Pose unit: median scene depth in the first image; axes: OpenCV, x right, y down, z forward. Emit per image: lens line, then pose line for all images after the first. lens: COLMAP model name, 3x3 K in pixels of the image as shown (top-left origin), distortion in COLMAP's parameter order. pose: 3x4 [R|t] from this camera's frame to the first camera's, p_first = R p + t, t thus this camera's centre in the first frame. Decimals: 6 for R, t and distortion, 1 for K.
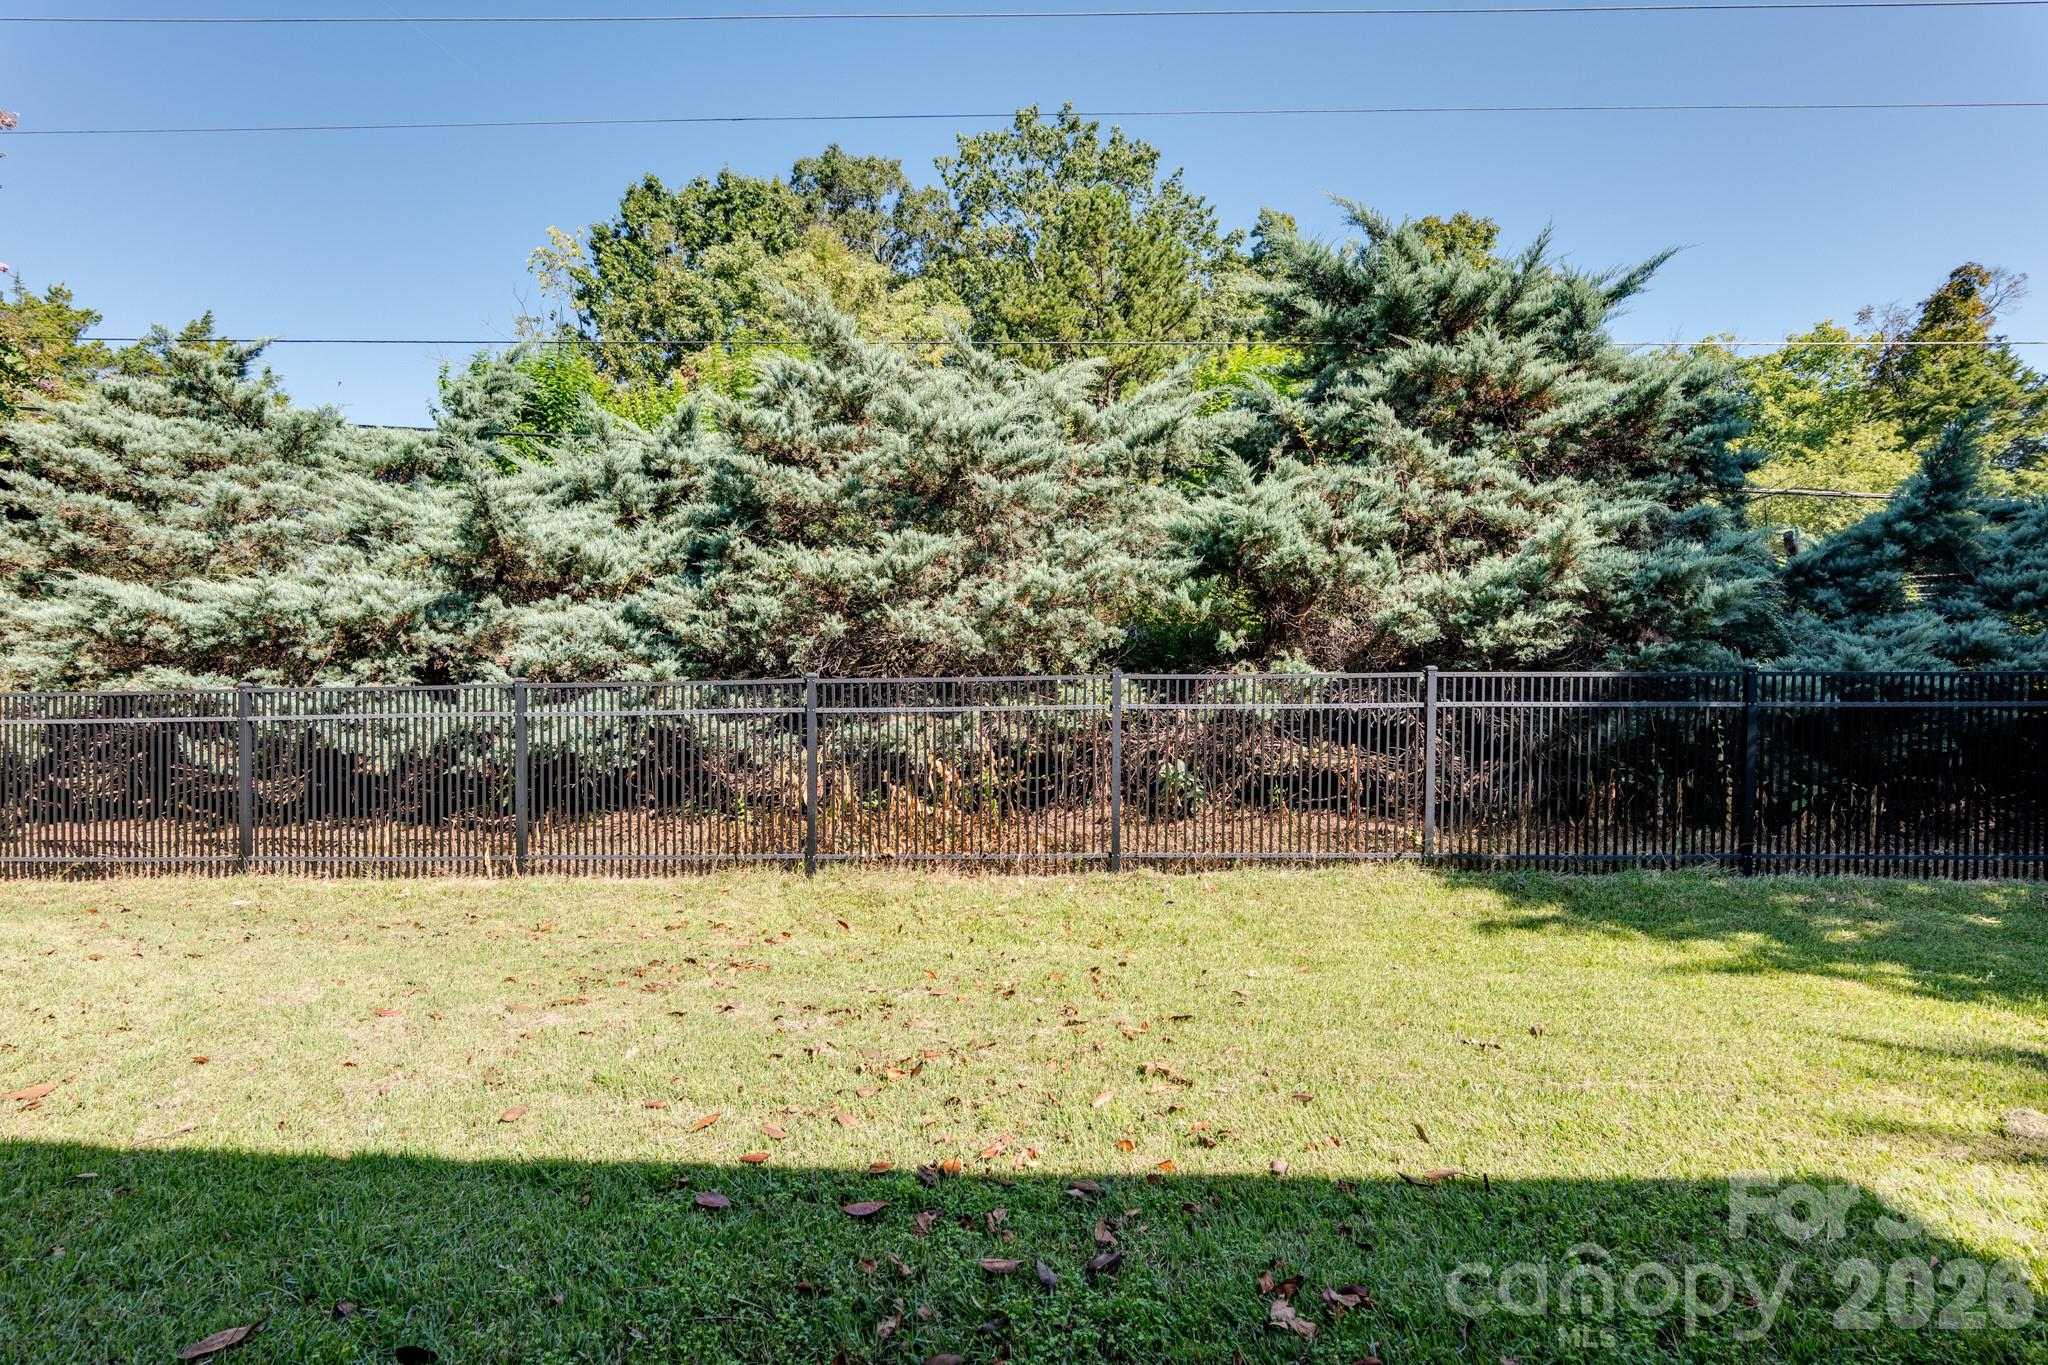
lens RADIAL K [[970.8, 0, 1022.5], [0, 970.8, 677.0], [0, 0, 1]] dist [-0.016386, -0.000060]
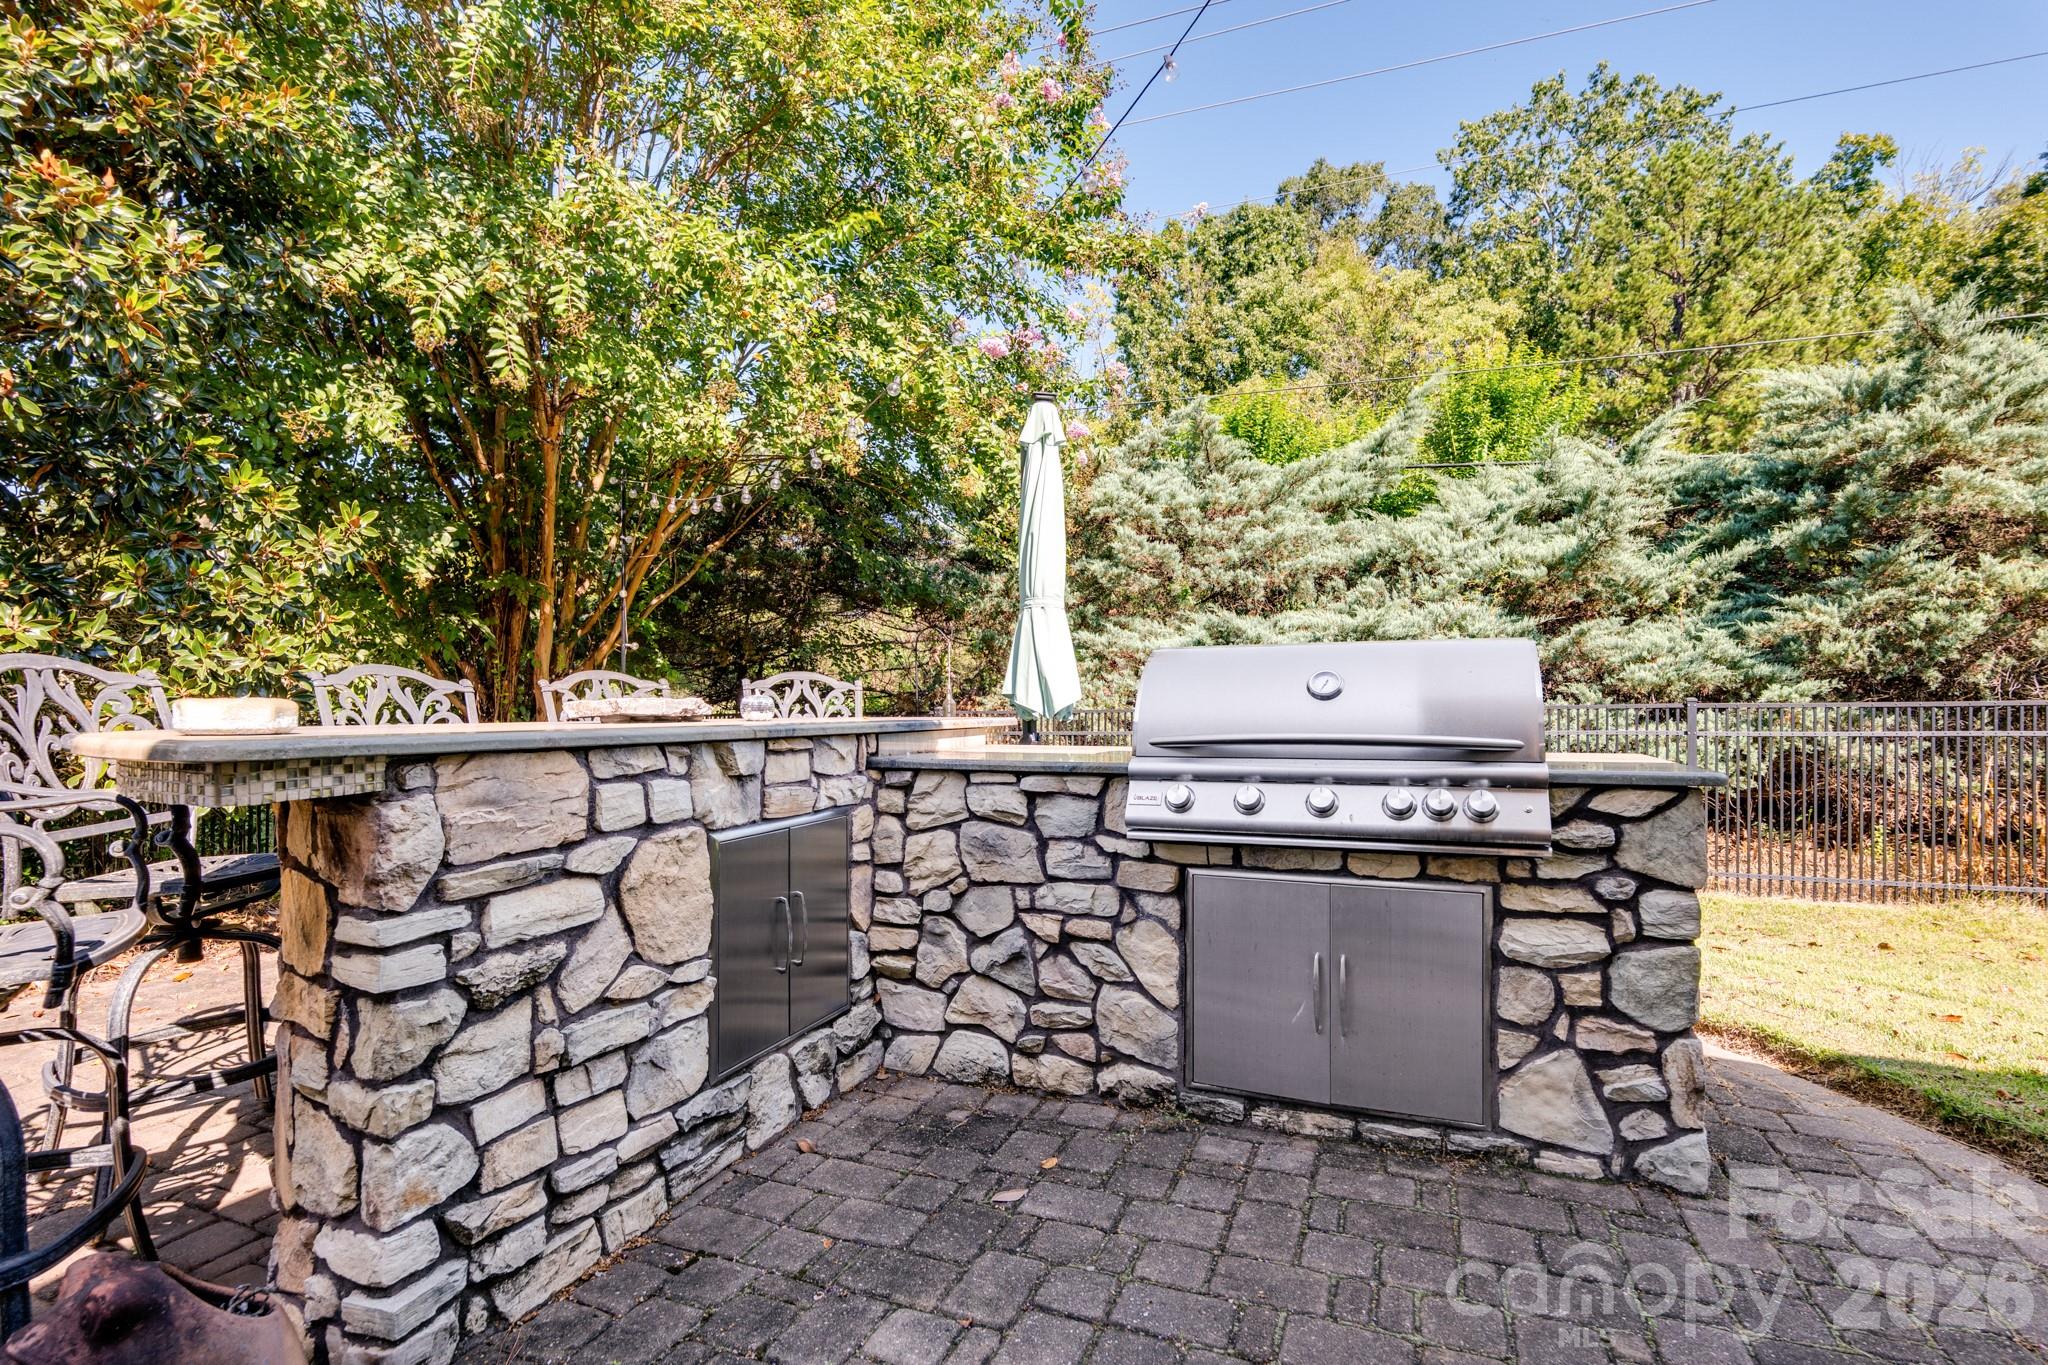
lens RADIAL K [[970.8, 0, 1023.9], [0, 970.8, 681.5], [0, 0, 1]] dist [-0.016386, -0.000060]
pose [[0.928768, -0.008065, -0.370575, -0.710931], [0.003290, 0.999903, -0.013516, -0.005485], [0.370648, 0.011335, 0.928704, -0.185116]]
